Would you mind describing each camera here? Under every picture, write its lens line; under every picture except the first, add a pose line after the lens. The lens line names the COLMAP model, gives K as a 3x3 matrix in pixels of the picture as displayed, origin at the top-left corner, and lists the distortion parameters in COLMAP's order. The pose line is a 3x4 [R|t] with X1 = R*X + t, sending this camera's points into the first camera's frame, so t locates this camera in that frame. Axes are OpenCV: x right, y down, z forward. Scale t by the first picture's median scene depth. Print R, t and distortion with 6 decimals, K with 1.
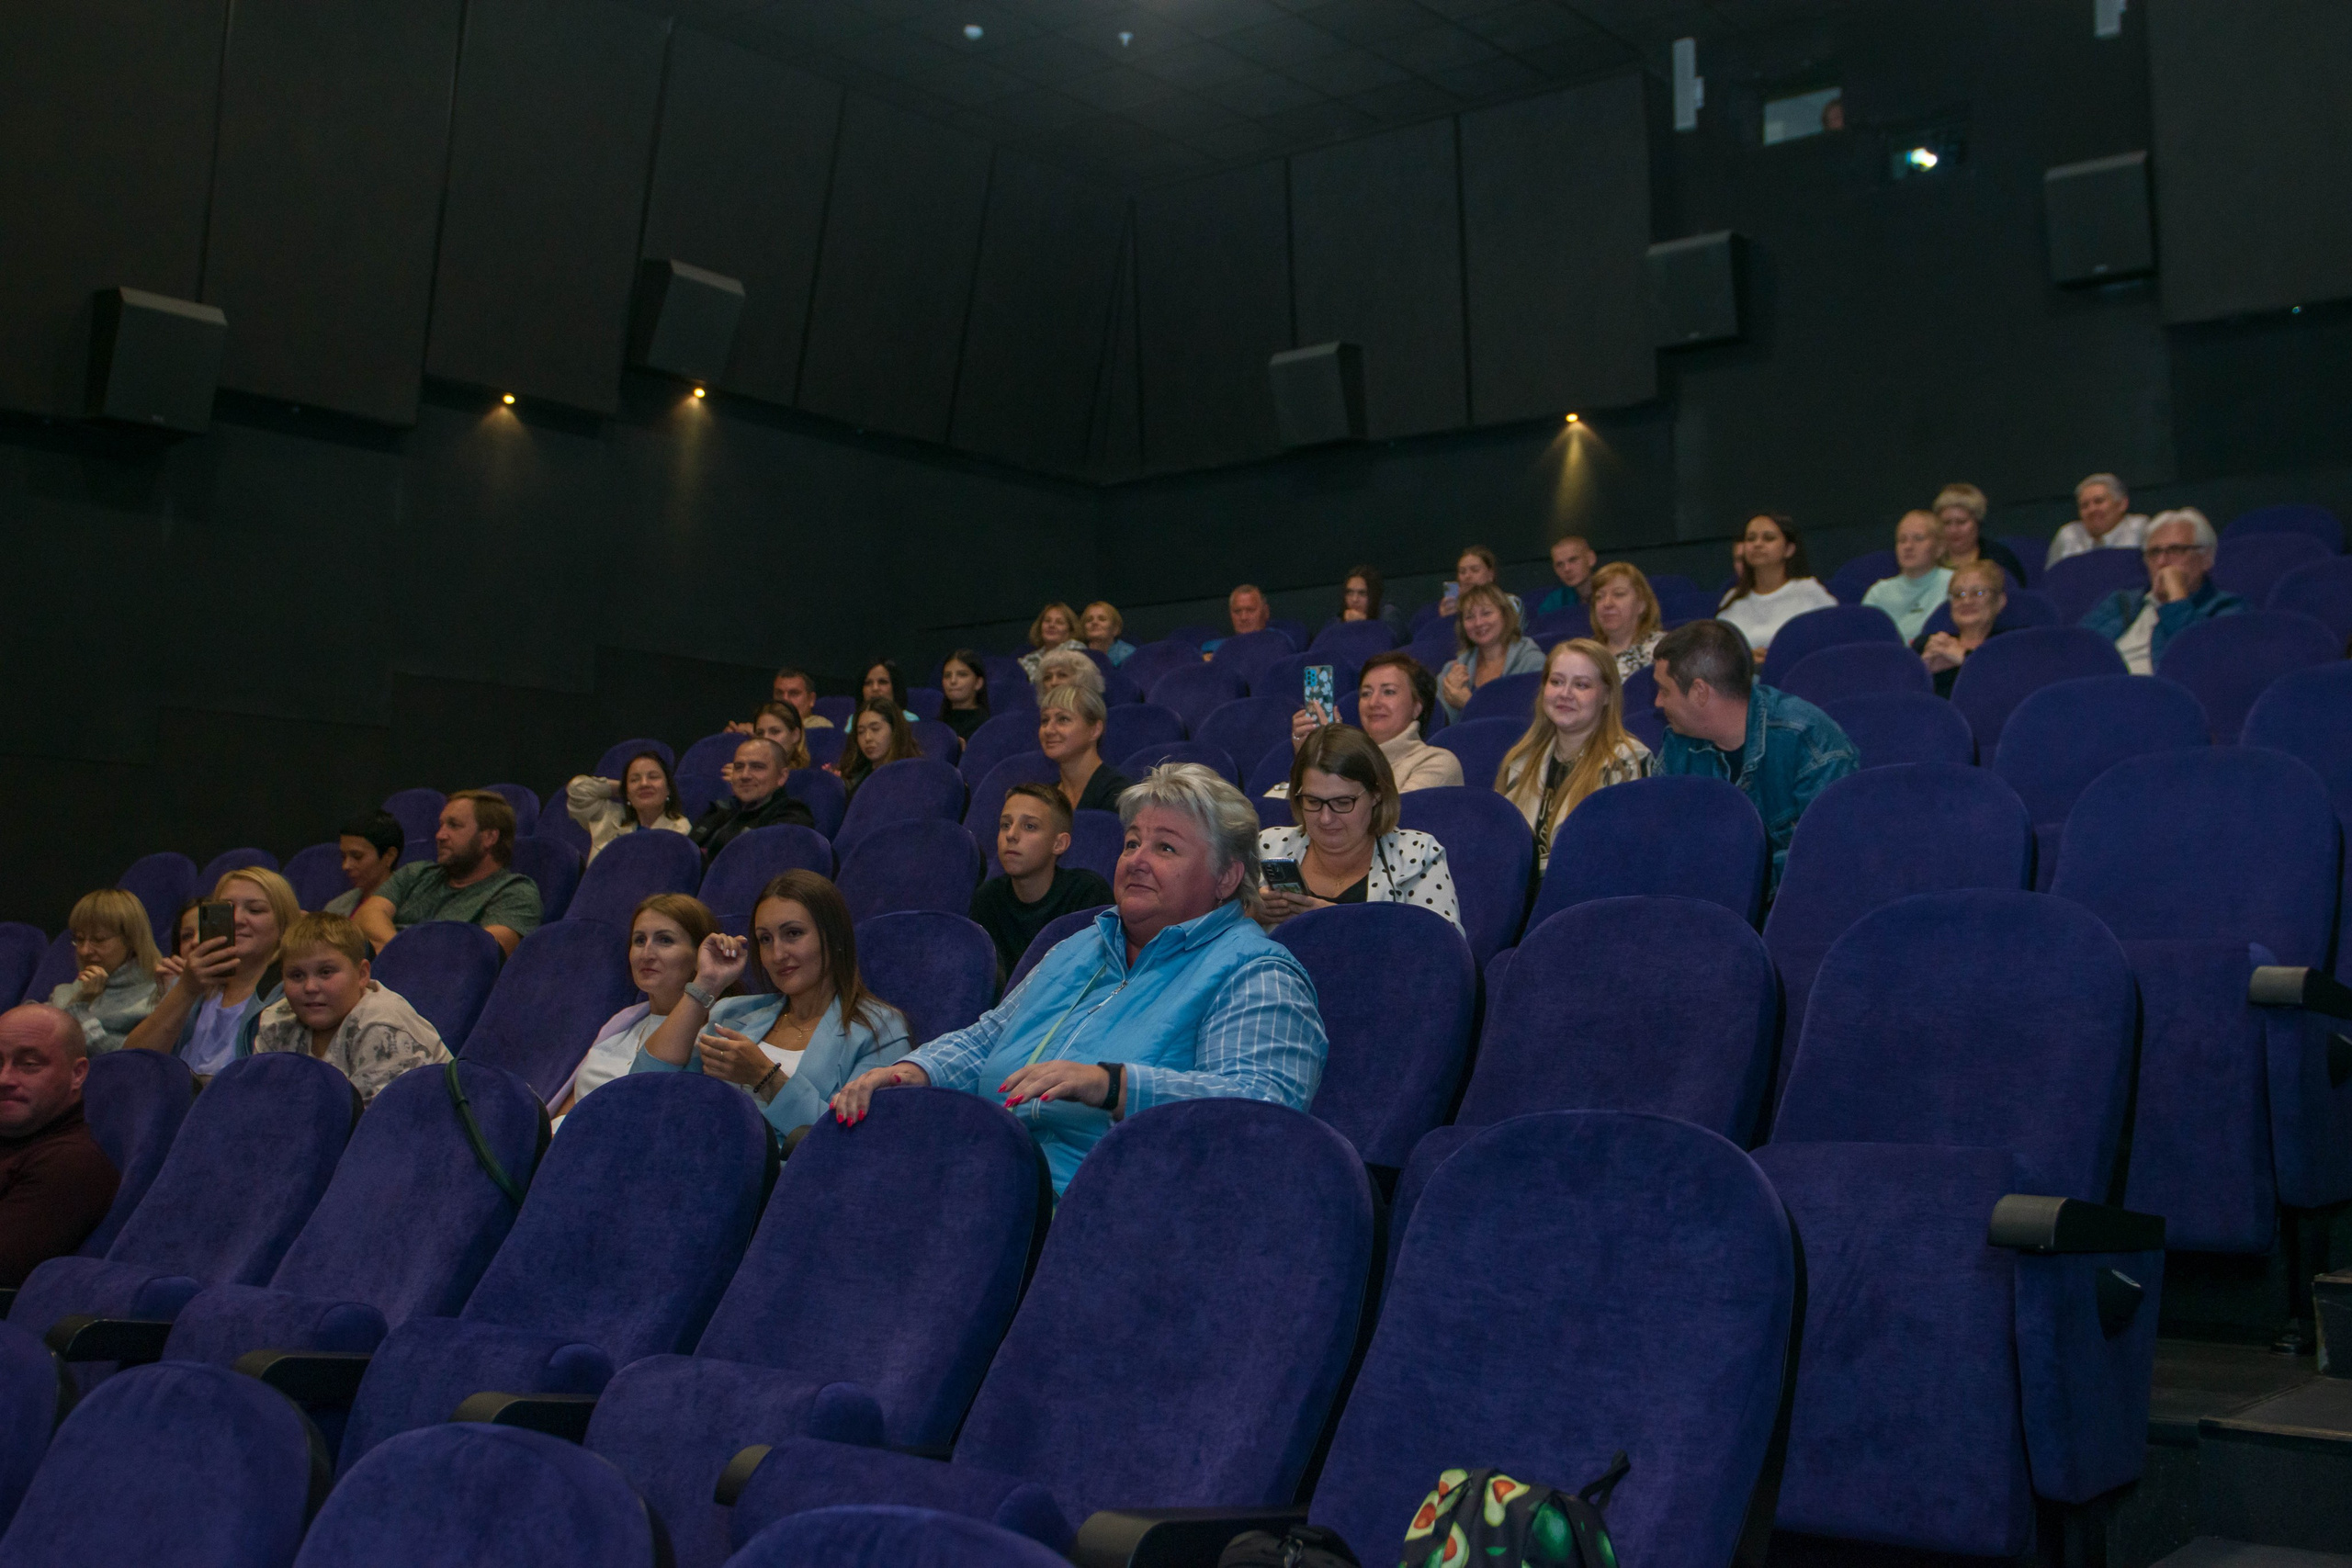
lens RADIAL K [[2523.6, 0, 1176.0], [0, 2523.6, 784.0], [0, 0, 1]] dist [-0.040001, -0.017631]
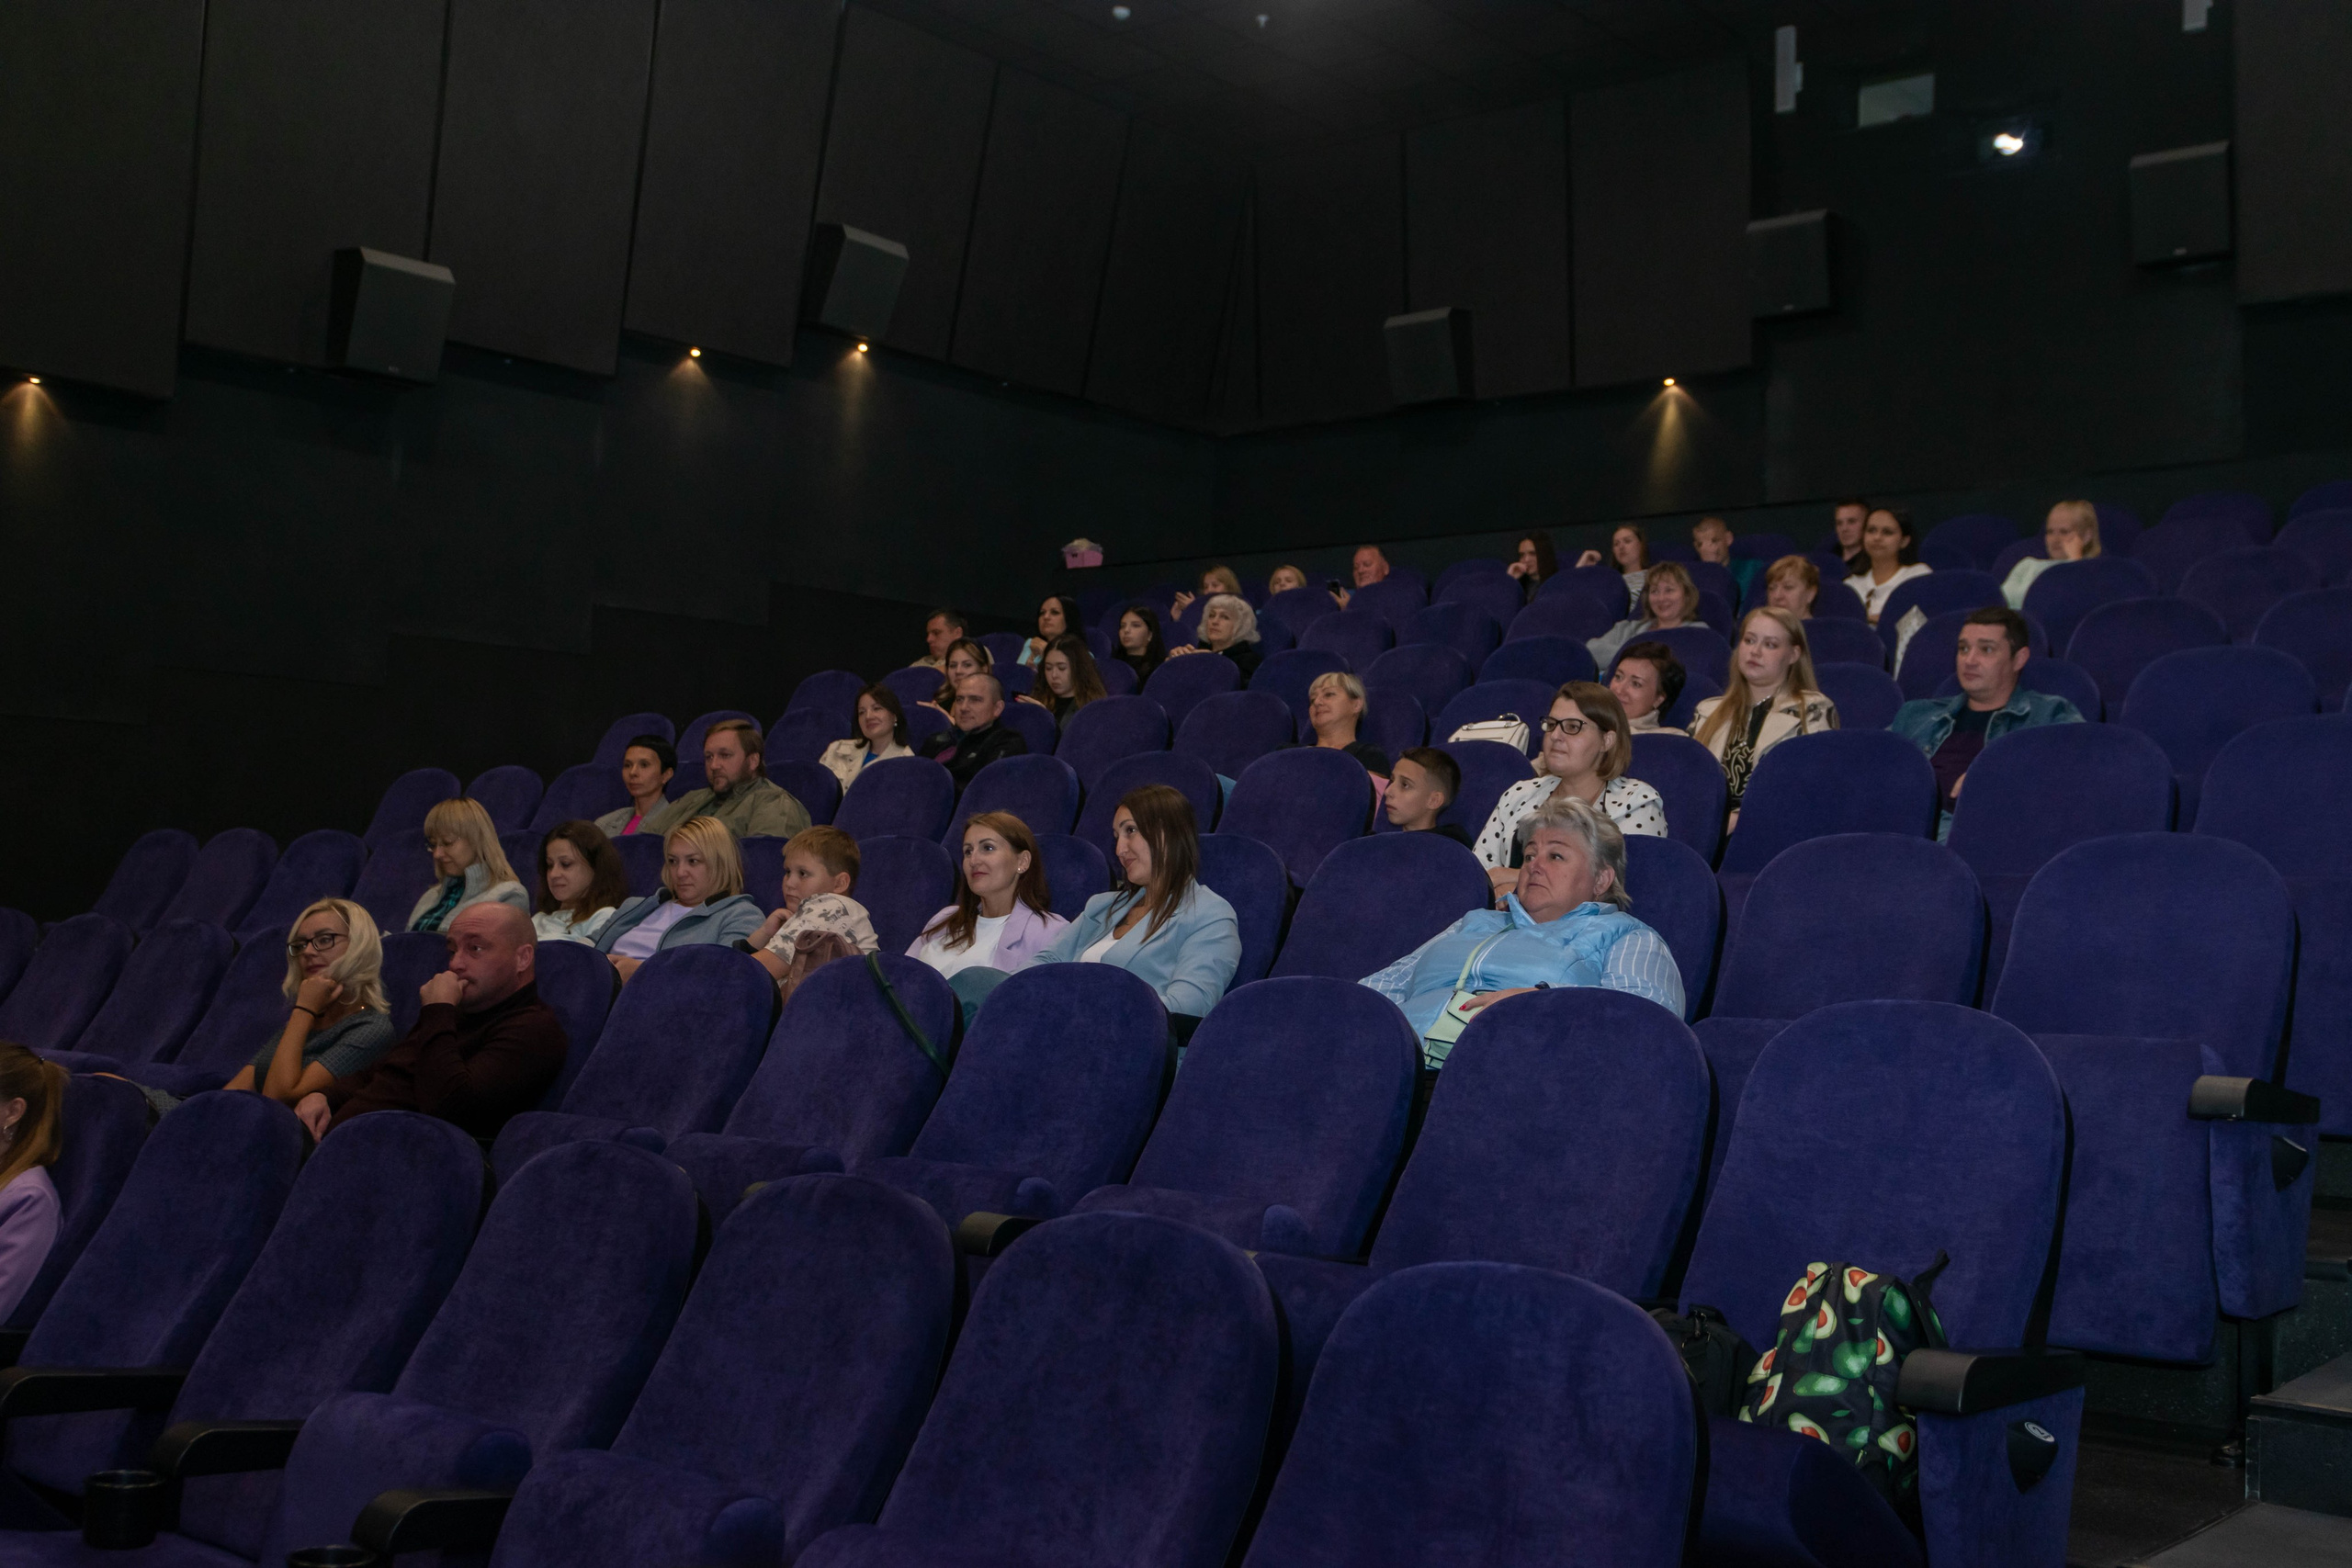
lens RADIAL K [[2448.9, 0, 1176.0], [0, 2448.9, 784.0], [0, 0, 1]] dist [0.008148, -0.011309]
pose [[0.999817, 0.016135, -0.010302, -0.160283], [-0.015806, 0.999387, 0.031237, -0.012499], [0.010799, -0.031068, 0.999459, -0.216112]]
